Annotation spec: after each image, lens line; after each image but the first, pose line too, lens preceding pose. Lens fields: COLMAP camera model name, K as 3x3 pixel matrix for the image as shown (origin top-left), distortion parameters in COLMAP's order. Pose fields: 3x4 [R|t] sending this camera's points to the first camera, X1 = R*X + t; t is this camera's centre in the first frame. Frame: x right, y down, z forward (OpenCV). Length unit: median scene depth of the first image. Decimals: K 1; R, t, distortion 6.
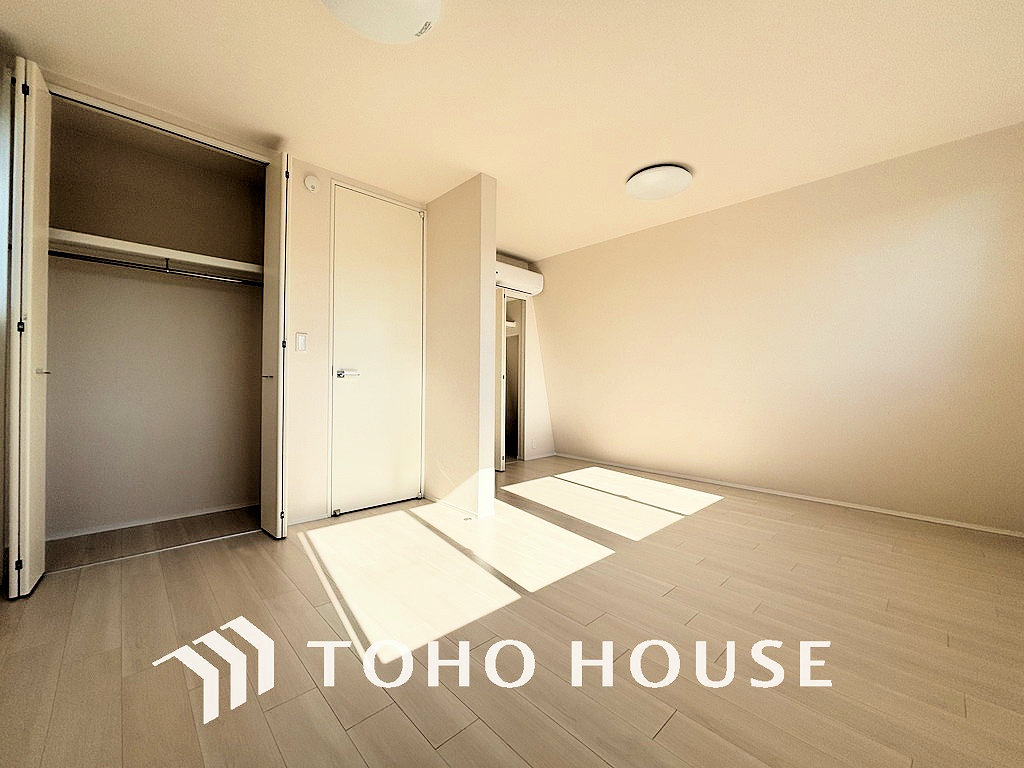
lens RADIAL K [[411.2, 0, 514.7], [0, 411.2, 384.6], [0, 0, 1]] dist [0.012049, -0.000715]
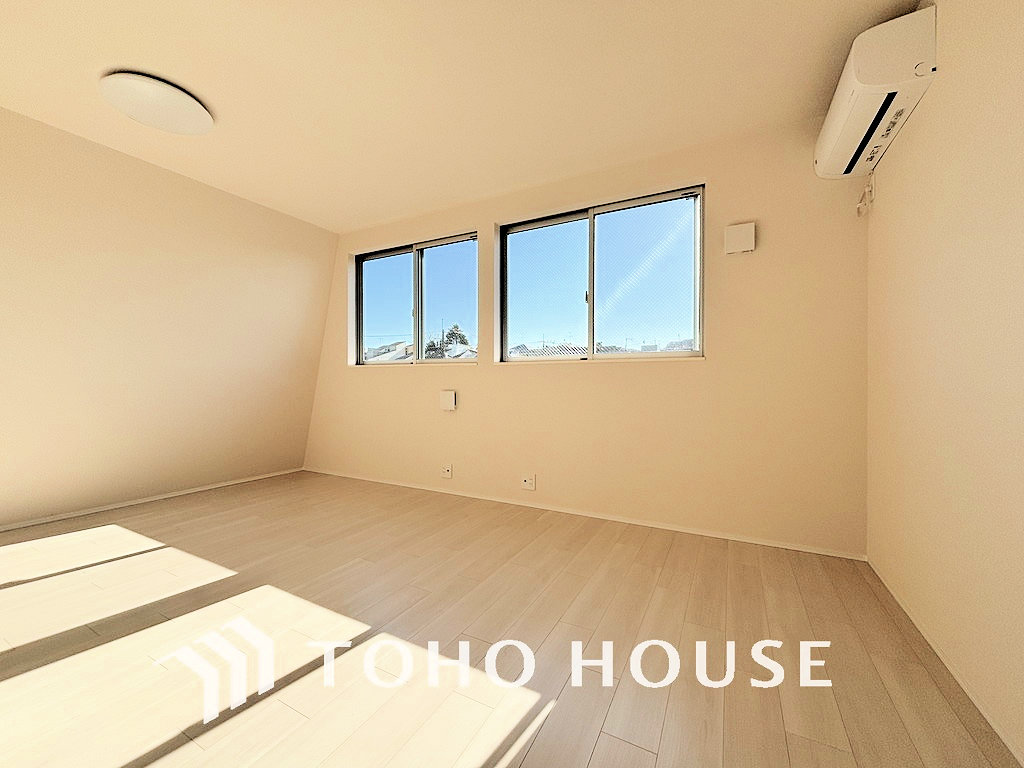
lens RADIAL K [[411.2, 0, 513.7], [0, 411.2, 382.6], [0, 0, 1]] dist [0.012049, -0.000715]
pose [[-0.306712, -0.012598, 0.951719, -0.559957], [-0.006059, 0.999918, 0.011284, -0.005913], [-0.951783, -0.002305, -0.306763, 0.646131]]
